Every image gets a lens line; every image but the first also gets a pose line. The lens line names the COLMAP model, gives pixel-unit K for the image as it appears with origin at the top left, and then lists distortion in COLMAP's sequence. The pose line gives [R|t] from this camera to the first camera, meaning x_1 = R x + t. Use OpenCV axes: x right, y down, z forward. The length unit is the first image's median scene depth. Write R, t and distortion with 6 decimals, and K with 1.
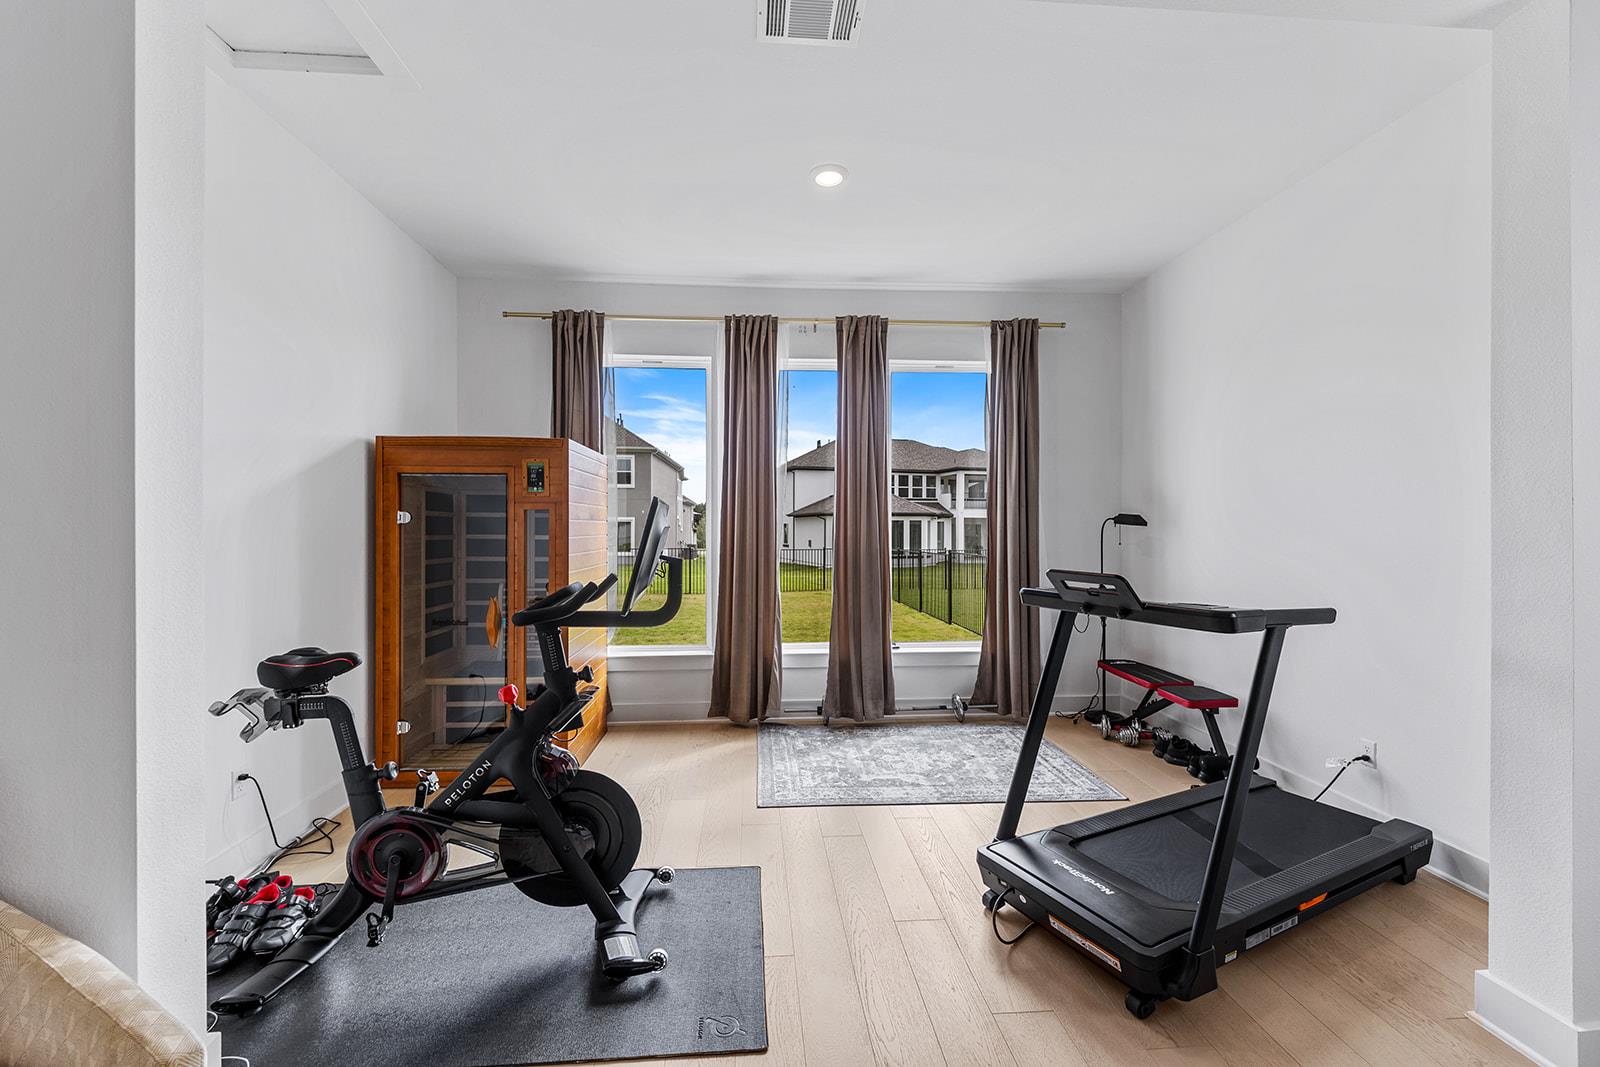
lens RADIAL K [[661.9, 0, 796.9], [0, 661.9, 532.0], [0, 0, 1]] dist [0.003080, -0.000981]
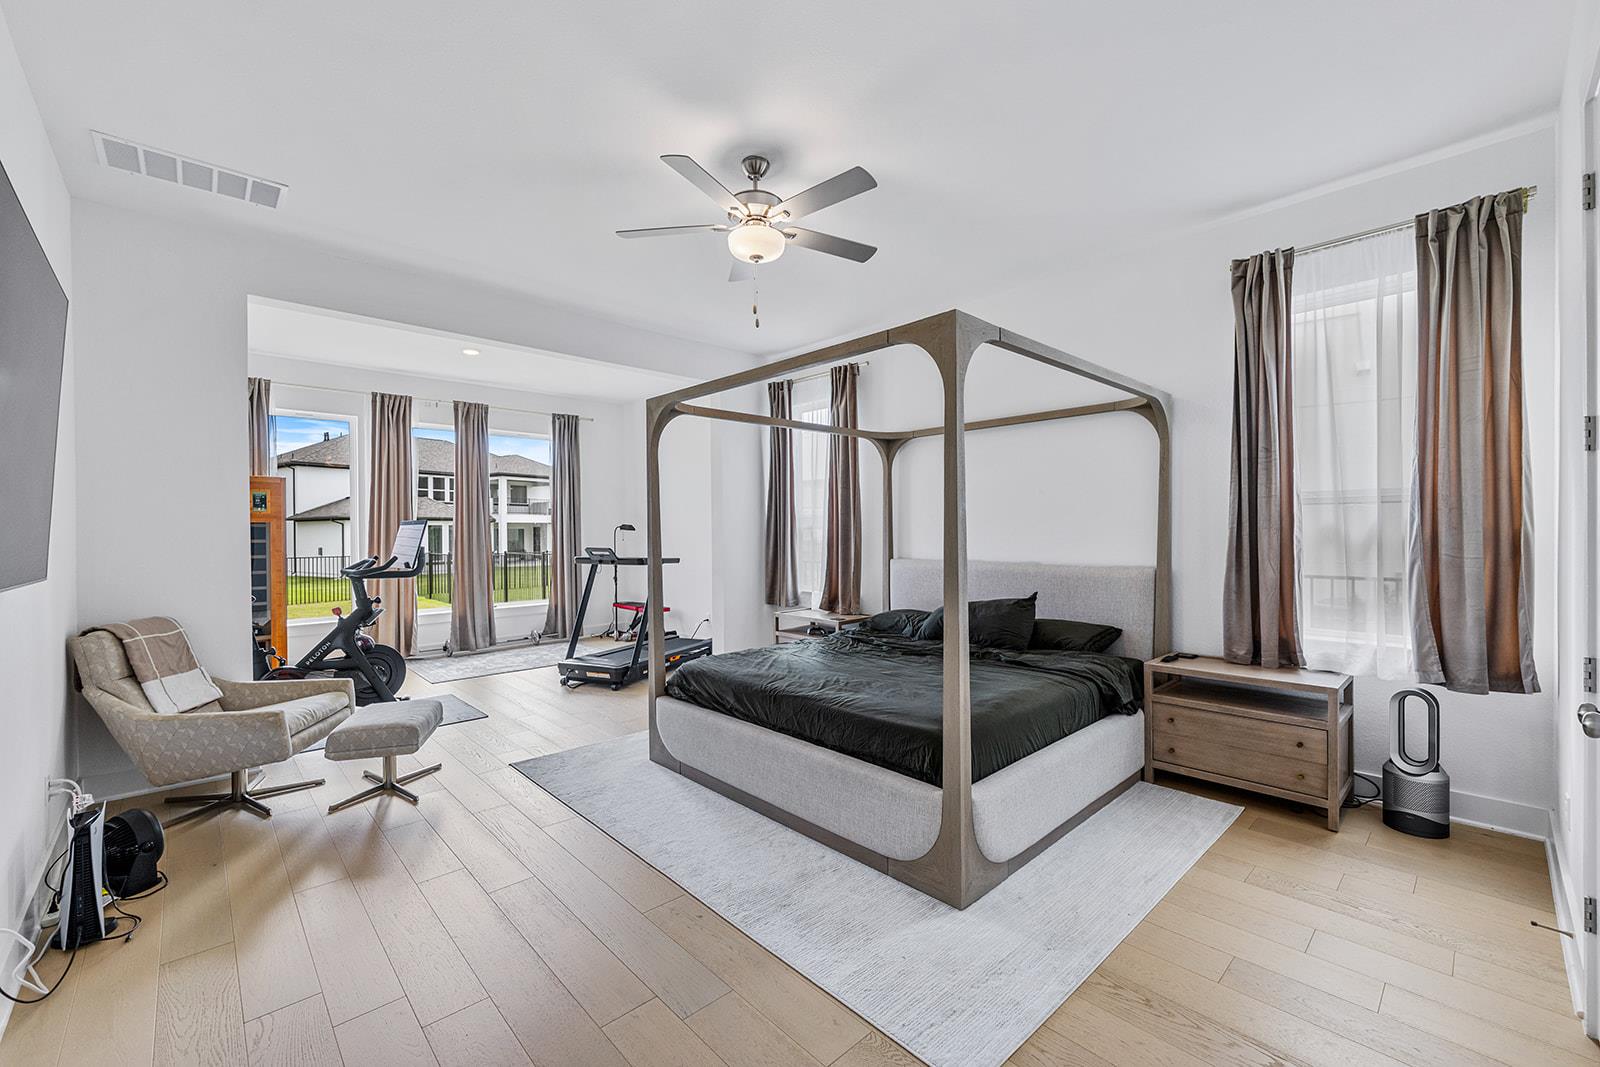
lens RADIAL K [[645.8, 0, 802.2], [0, 645.8, 532.9], [0, 0, 1]] dist [-0.009597, -0.000303]
pose [[0.775835, -0.007850, 0.630887, -0.271053], [0.010978, 0.999939, -0.001058, 0.004585], [-0.630841, 0.007747, 0.775874, -0.732182]]
